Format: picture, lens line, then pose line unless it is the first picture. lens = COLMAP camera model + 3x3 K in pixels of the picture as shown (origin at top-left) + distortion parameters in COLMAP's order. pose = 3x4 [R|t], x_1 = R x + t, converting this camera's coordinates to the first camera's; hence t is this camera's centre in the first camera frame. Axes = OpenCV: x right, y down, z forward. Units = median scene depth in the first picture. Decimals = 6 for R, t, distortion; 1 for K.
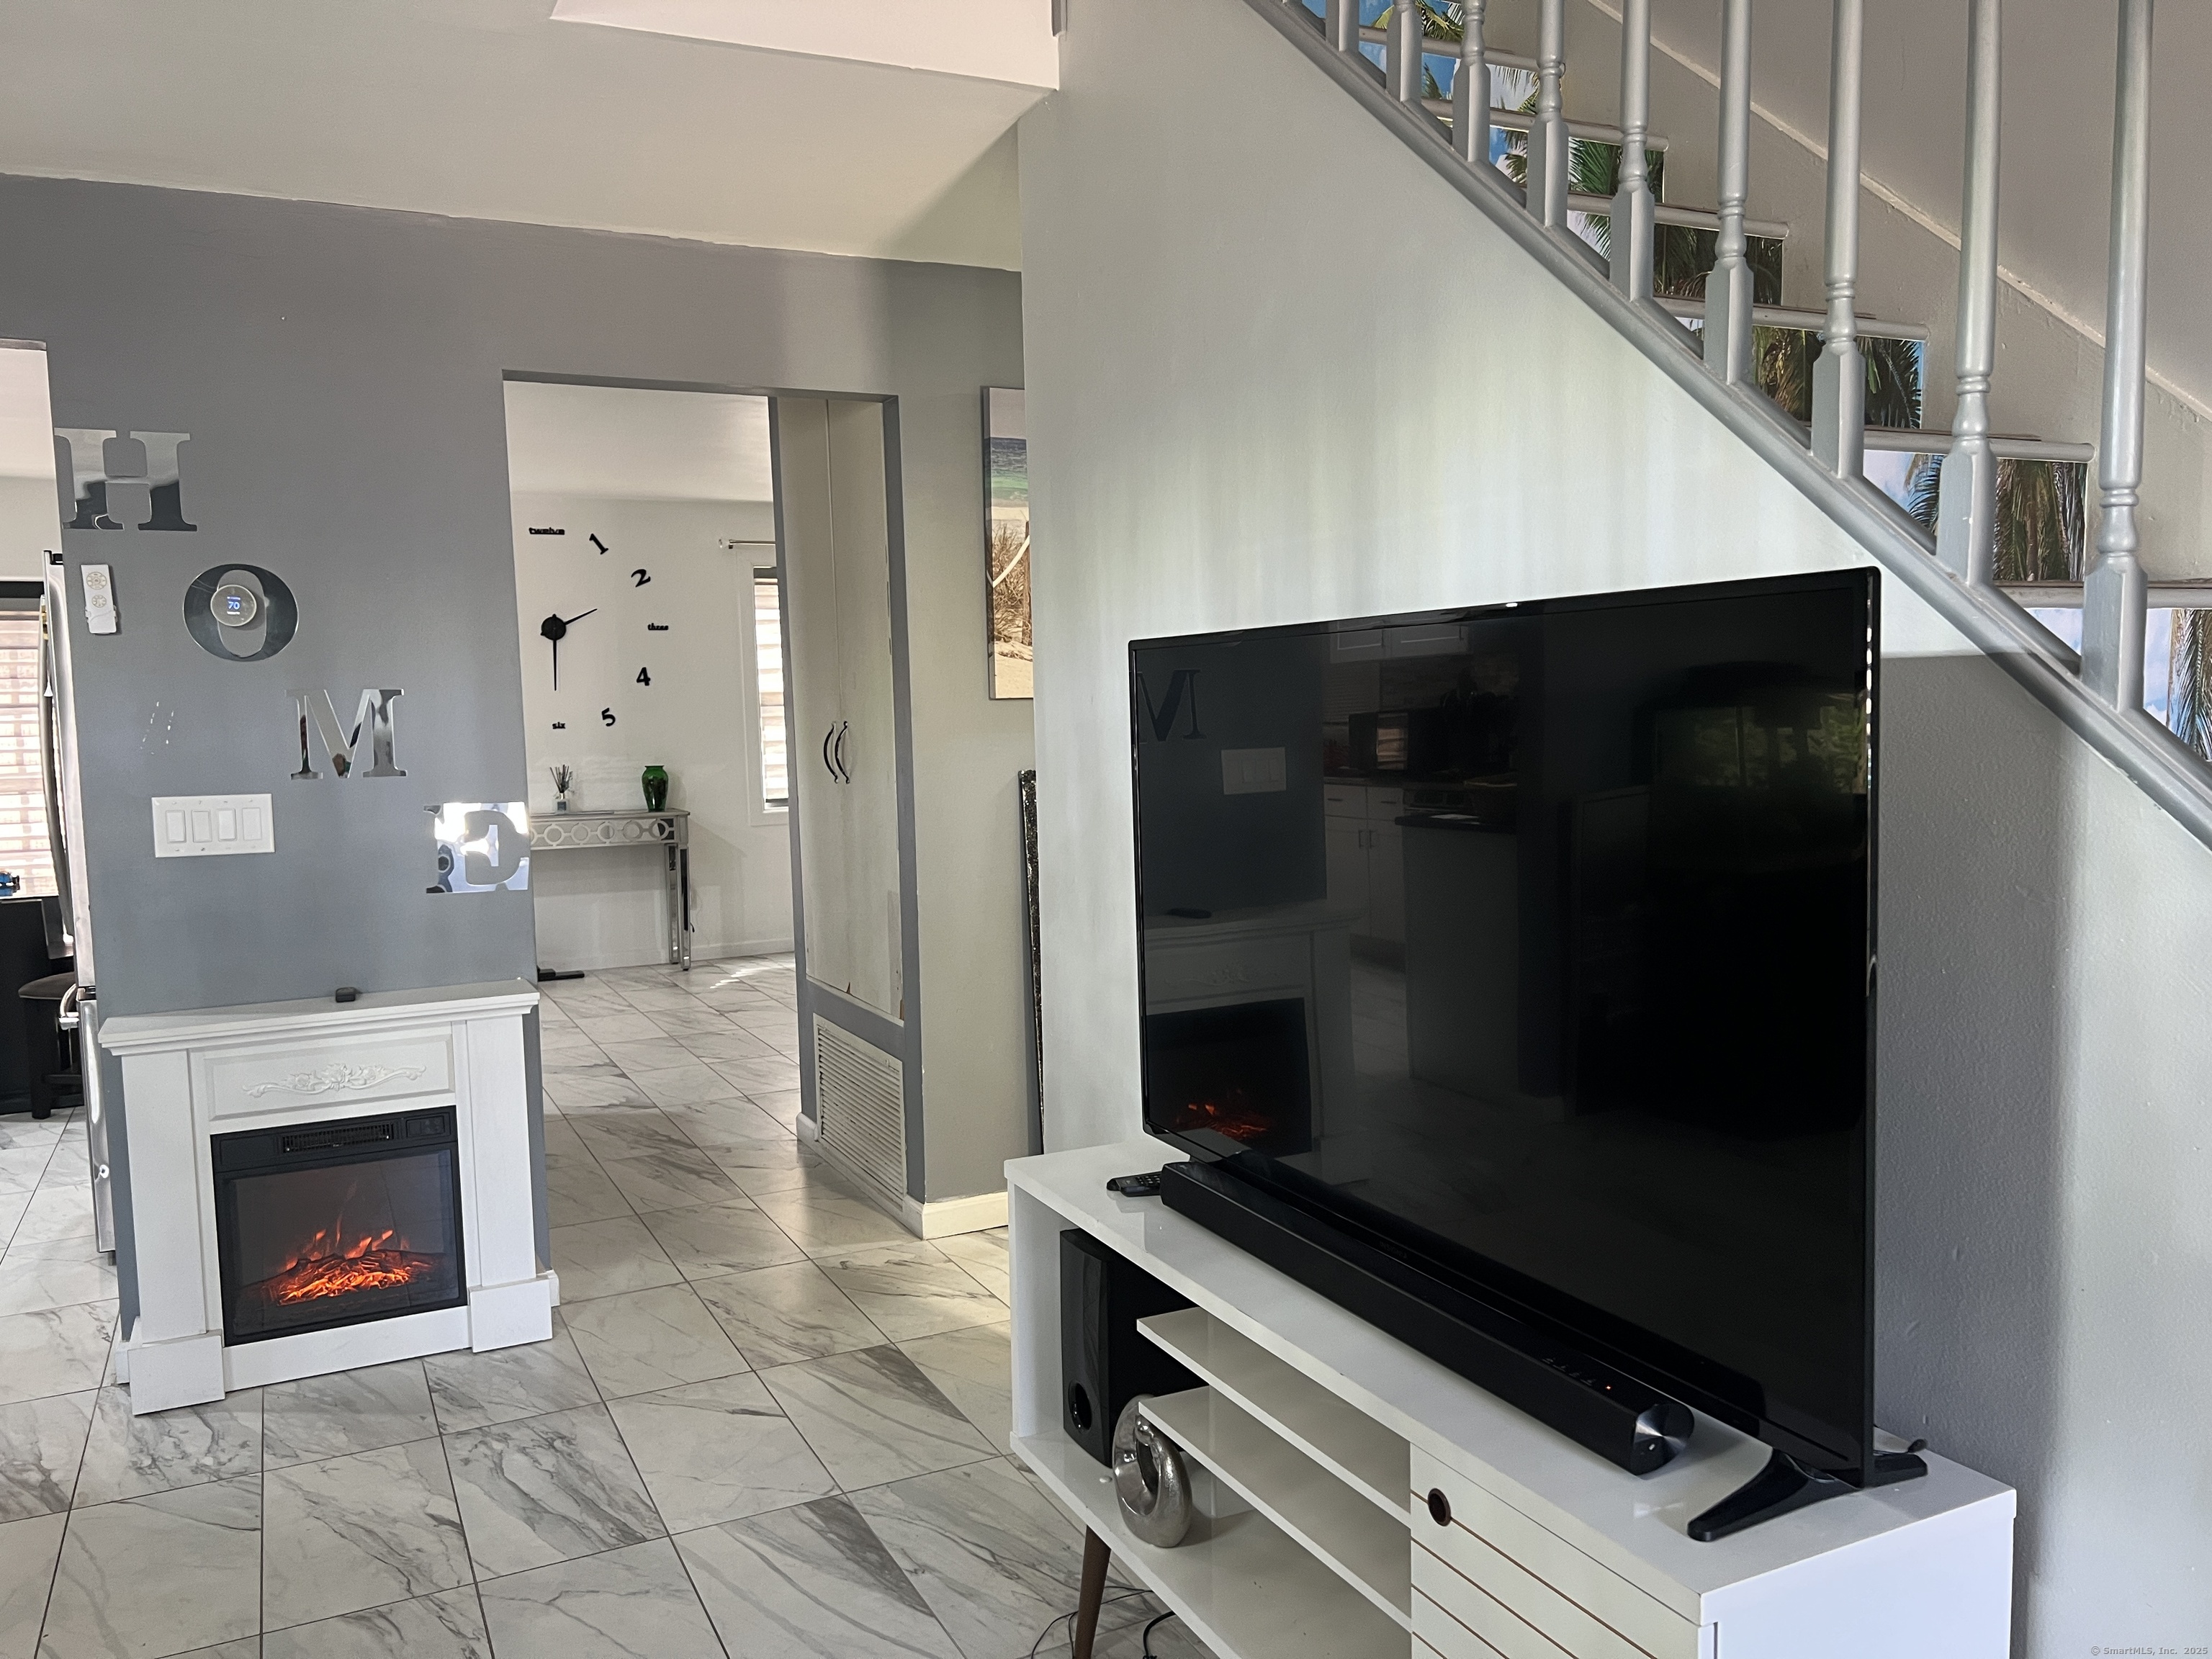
lens RADIAL K [[1653.7, 0, 1106.6], [0, 1653.7, 829.4], [0, 0, 1]] dist [0.049261, -0.063710]
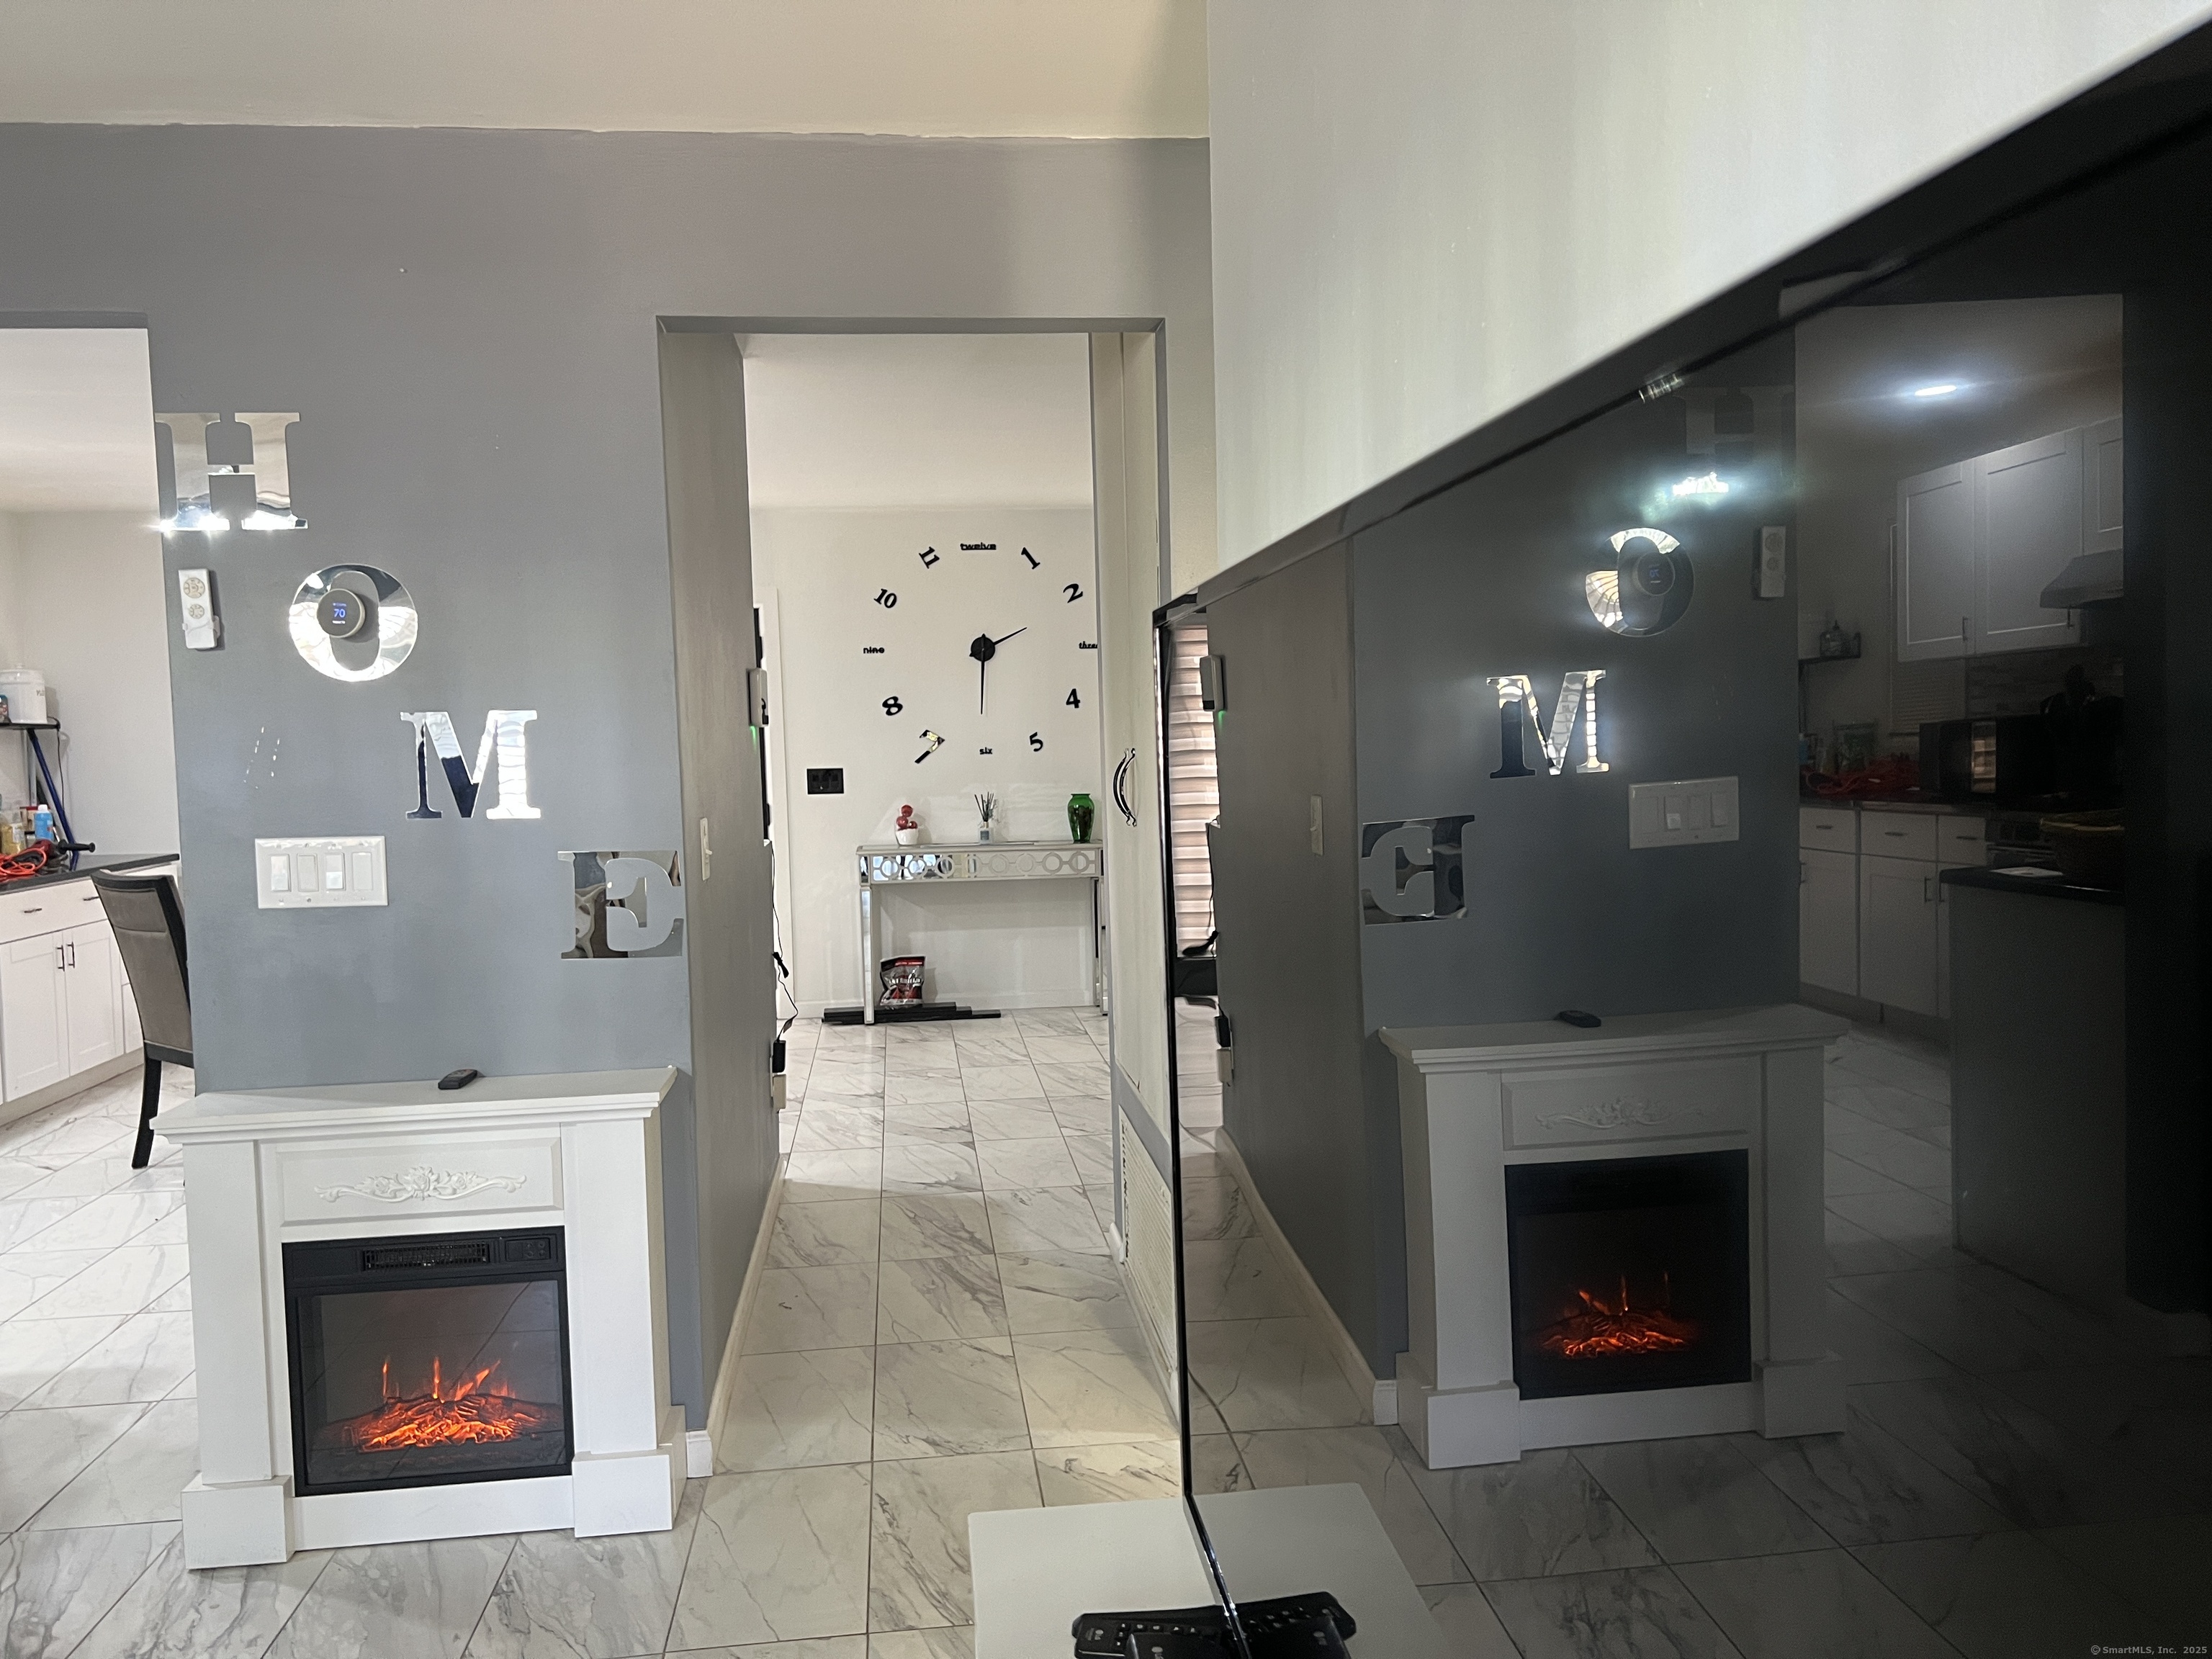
lens RADIAL K [[1653.7, 0, 1095.3], [0, 1653.7, 834.3], [0, 0, 1]] dist [0.049261, -0.063710]
pose [[0.941653, 0.017978, -0.336104, 0.118442], [-0.021486, 0.999747, -0.006721, -0.023980], [0.335898, 0.013550, 0.941801, 0.322223]]
